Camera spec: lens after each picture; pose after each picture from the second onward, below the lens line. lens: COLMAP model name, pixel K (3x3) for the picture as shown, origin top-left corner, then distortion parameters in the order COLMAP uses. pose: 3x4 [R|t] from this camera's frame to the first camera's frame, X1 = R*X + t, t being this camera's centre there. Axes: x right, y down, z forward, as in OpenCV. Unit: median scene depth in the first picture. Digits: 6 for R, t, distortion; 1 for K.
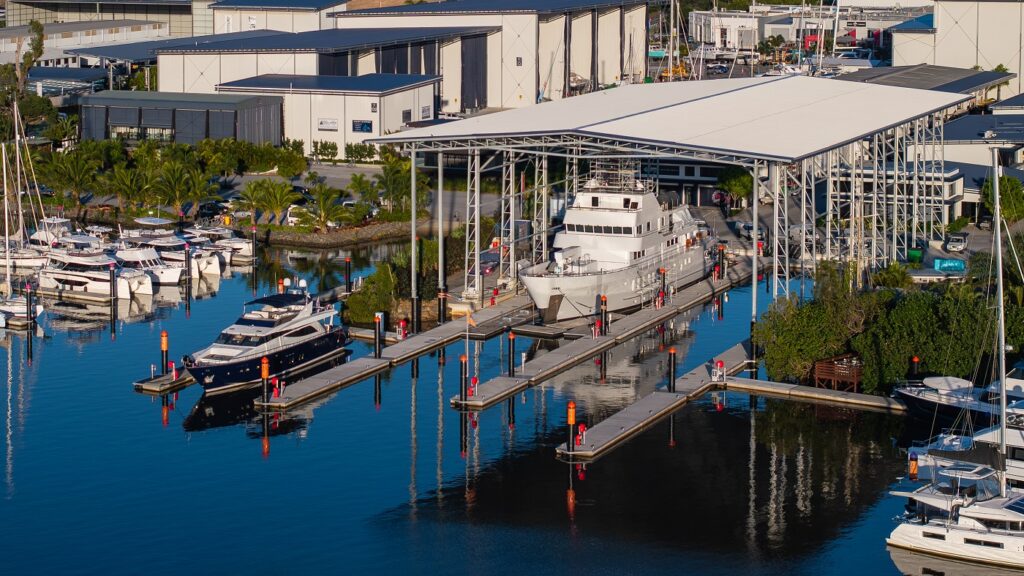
lens RADIAL K [[2411.0, 0, 436.9], [0, 2411.0, 287.2], [0, 0, 1]] dist [0.047692, -0.412870]
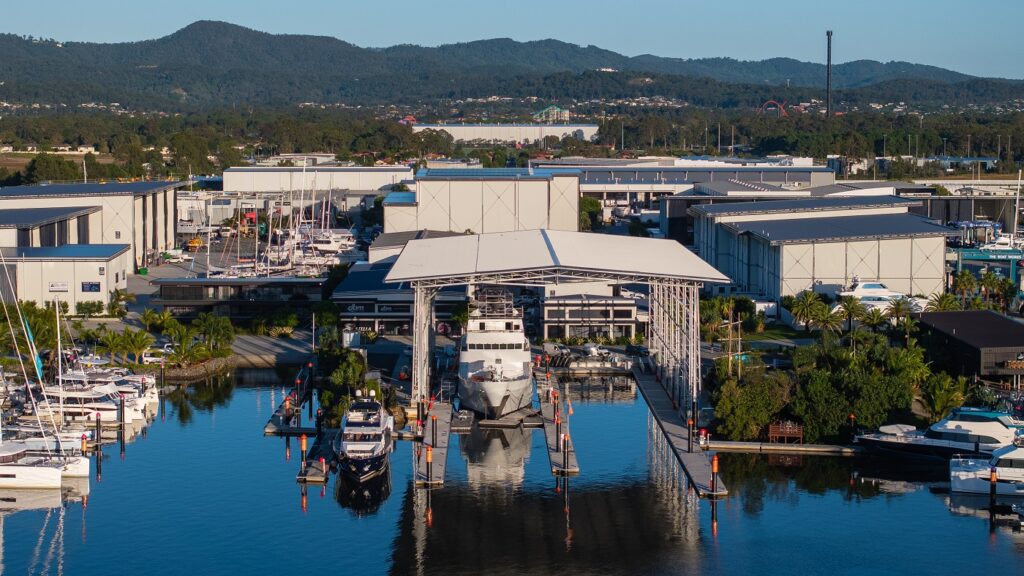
lens RADIAL K [[2042.6, 0, 511.4], [0, 2042.6, 257.4], [0, 0, 1]] dist [-0.126044, 2.421667]
pose [[0.908386, -0.028771, 0.417142, -0.371121], [0.065184, 0.995177, -0.073310, 0.009195], [-0.413021, 0.093784, 0.905880, -0.007168]]
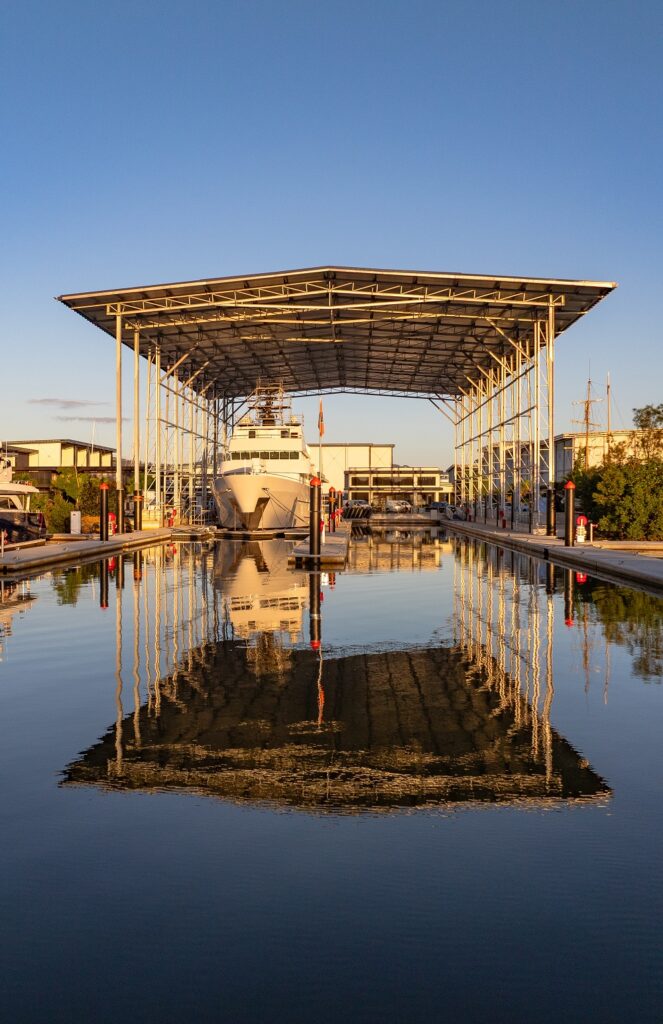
lens RADIAL K [[959.8, 0, 243.8], [0, 959.8, 510.5], [0, 0, 1]] dist [-0.033717, -0.010567]
pose [[0.954303, -0.001892, 0.298834, -0.060710], [0.045796, 0.989094, -0.139984, 0.053634], [-0.295310, 0.147273, 0.943982, 0.602468]]
